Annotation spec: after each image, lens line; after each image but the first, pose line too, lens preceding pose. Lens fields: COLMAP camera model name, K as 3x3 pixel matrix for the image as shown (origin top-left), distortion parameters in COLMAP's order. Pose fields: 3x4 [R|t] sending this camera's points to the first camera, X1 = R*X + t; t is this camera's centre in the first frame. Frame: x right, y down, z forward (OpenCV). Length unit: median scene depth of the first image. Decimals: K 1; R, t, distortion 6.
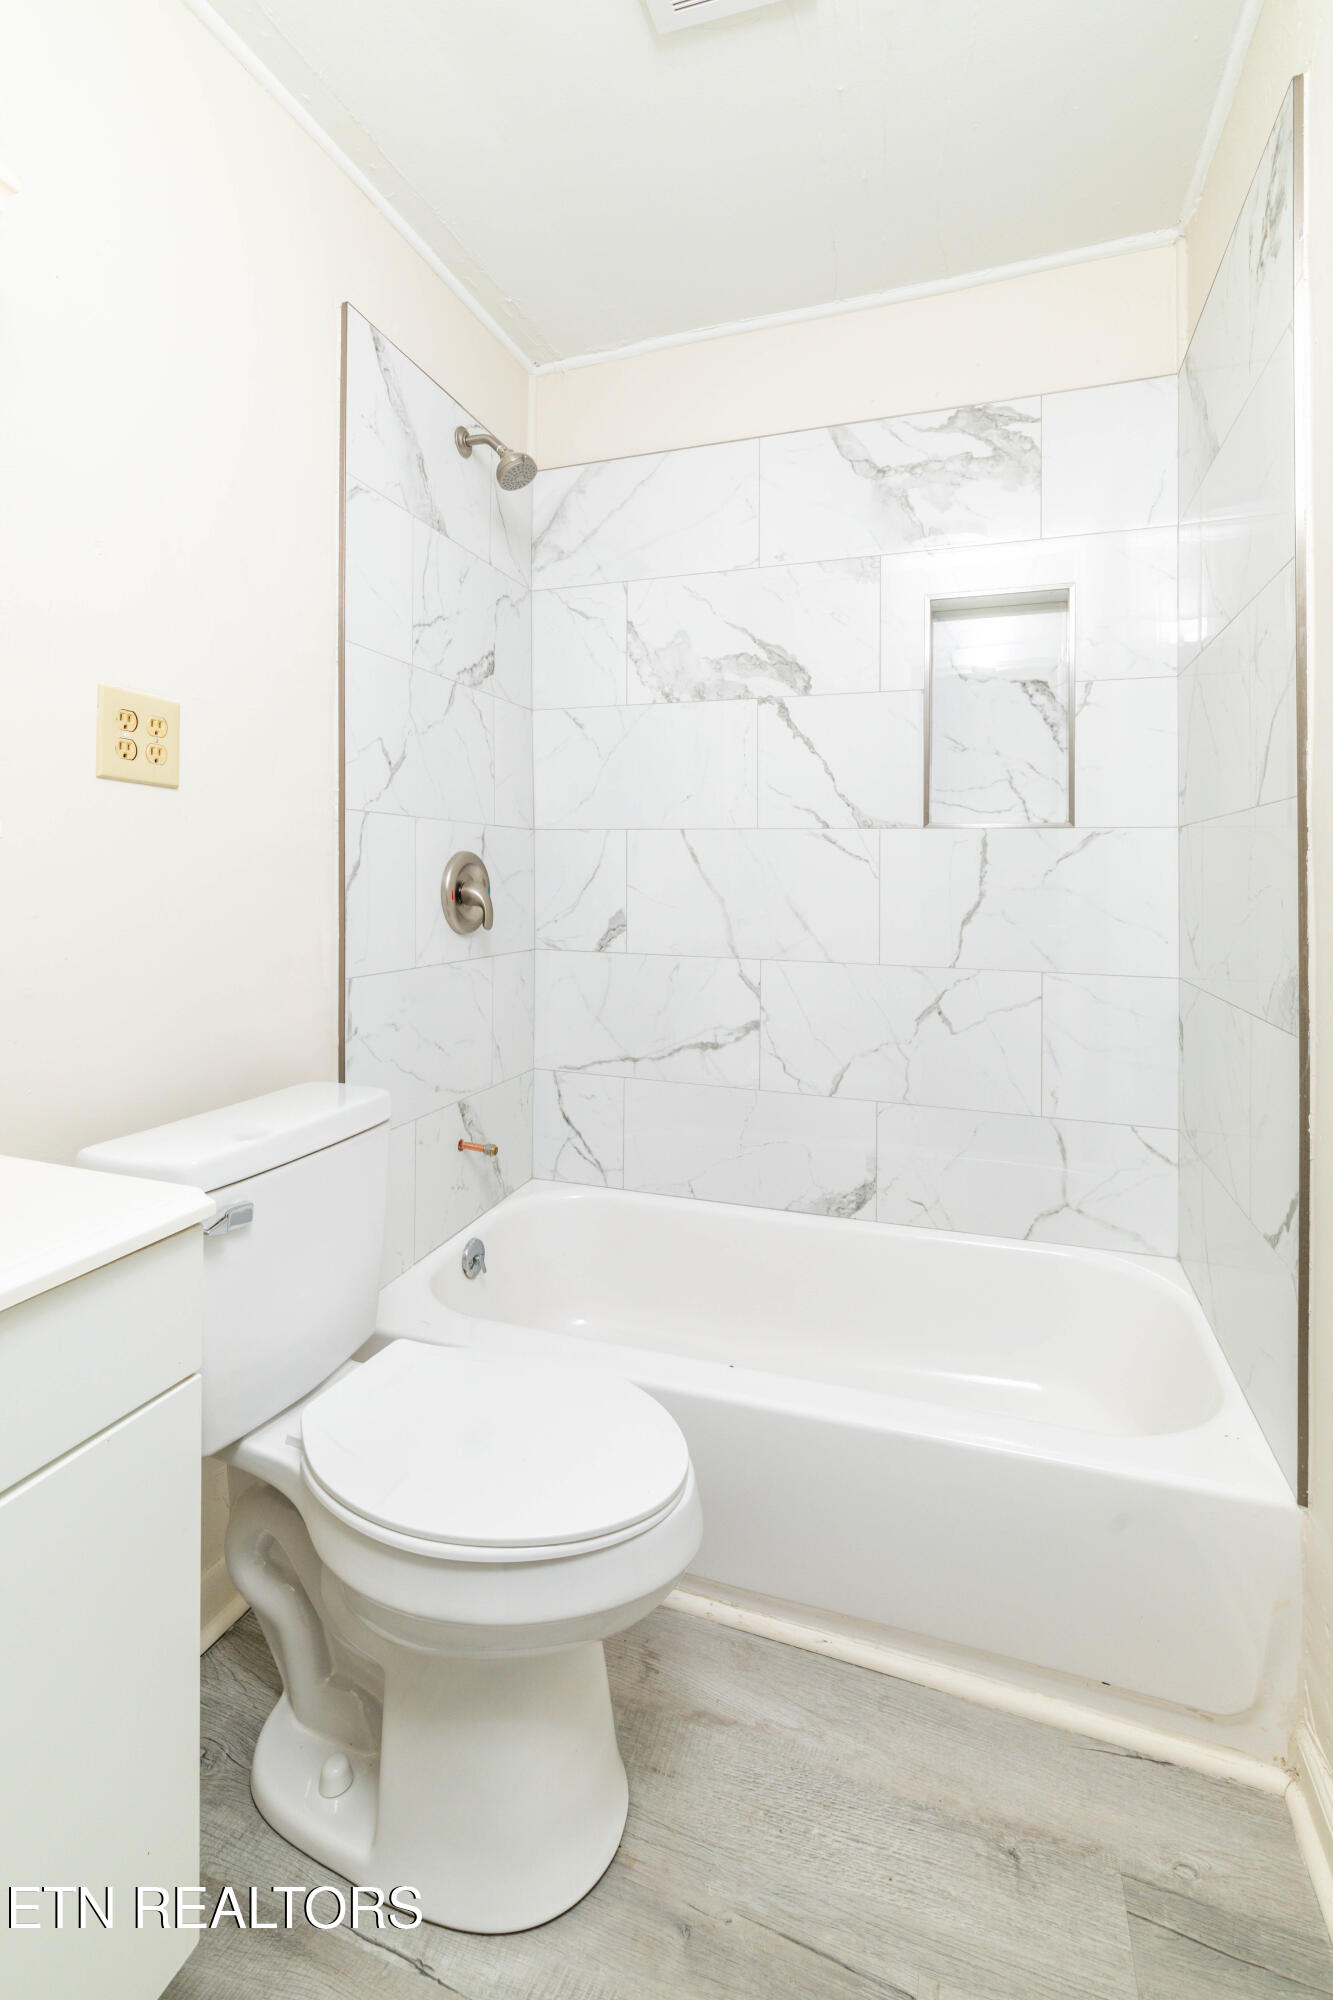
lens RADIAL K [[901.0, 0, 666.5], [0, 901.0, 1000.0], [0, 0, 1]] dist [0.000442, 0.000169]
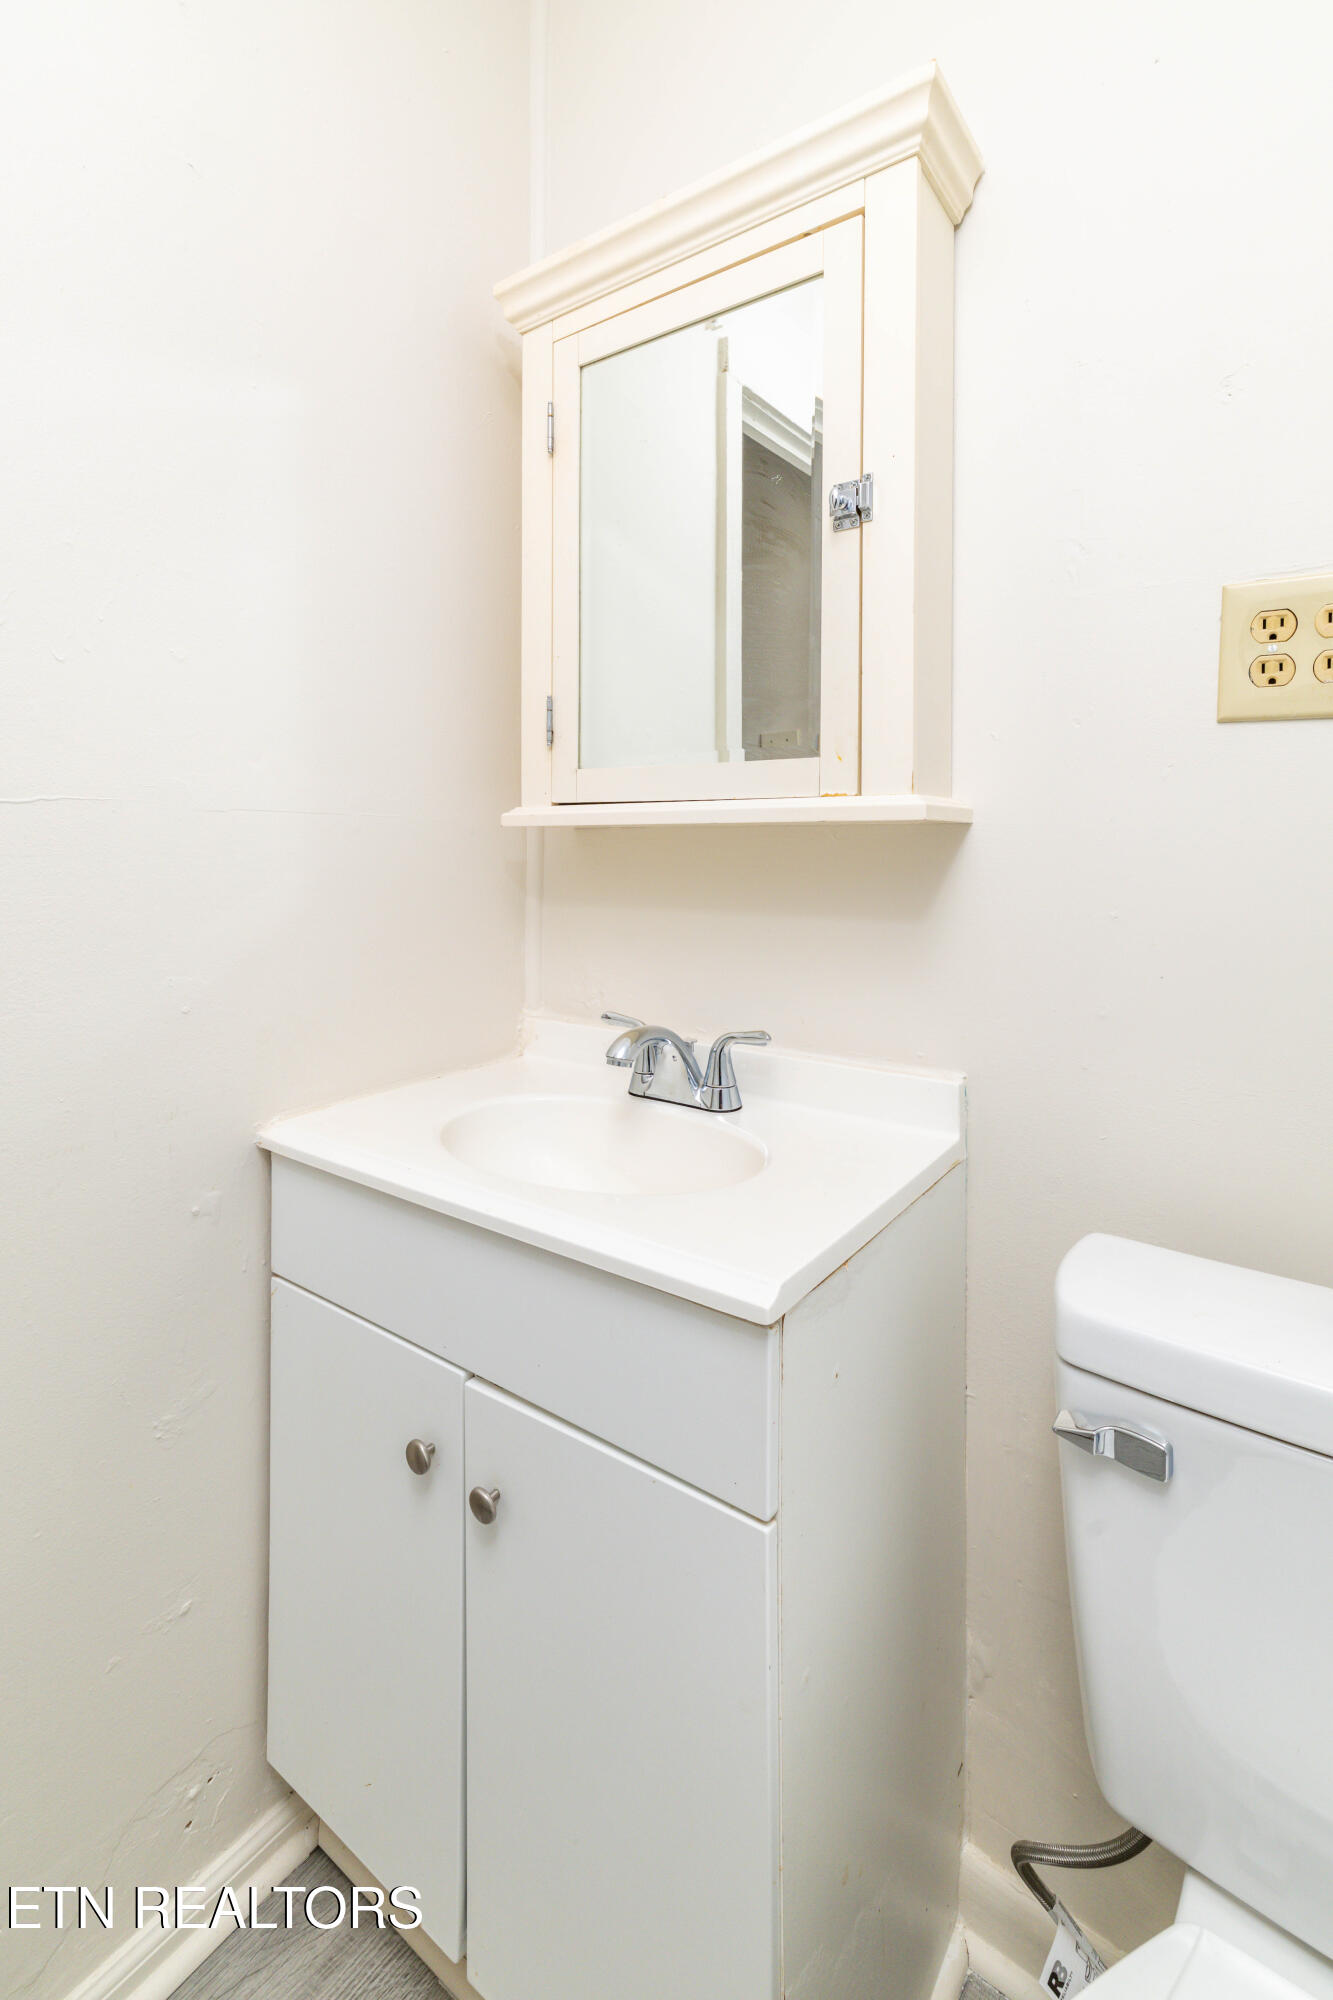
lens RADIAL K [[901.0, 0, 666.5], [0, 901.0, 1000.0], [0, 0, 1]] dist [0.000442, 0.000169]
pose [[-0.289251, 0.164622, -0.942992, 0.208558], [-0.136895, 0.967863, 0.210954, -0.121126], [0.947414, 0.190110, -0.257419, 0.798281]]
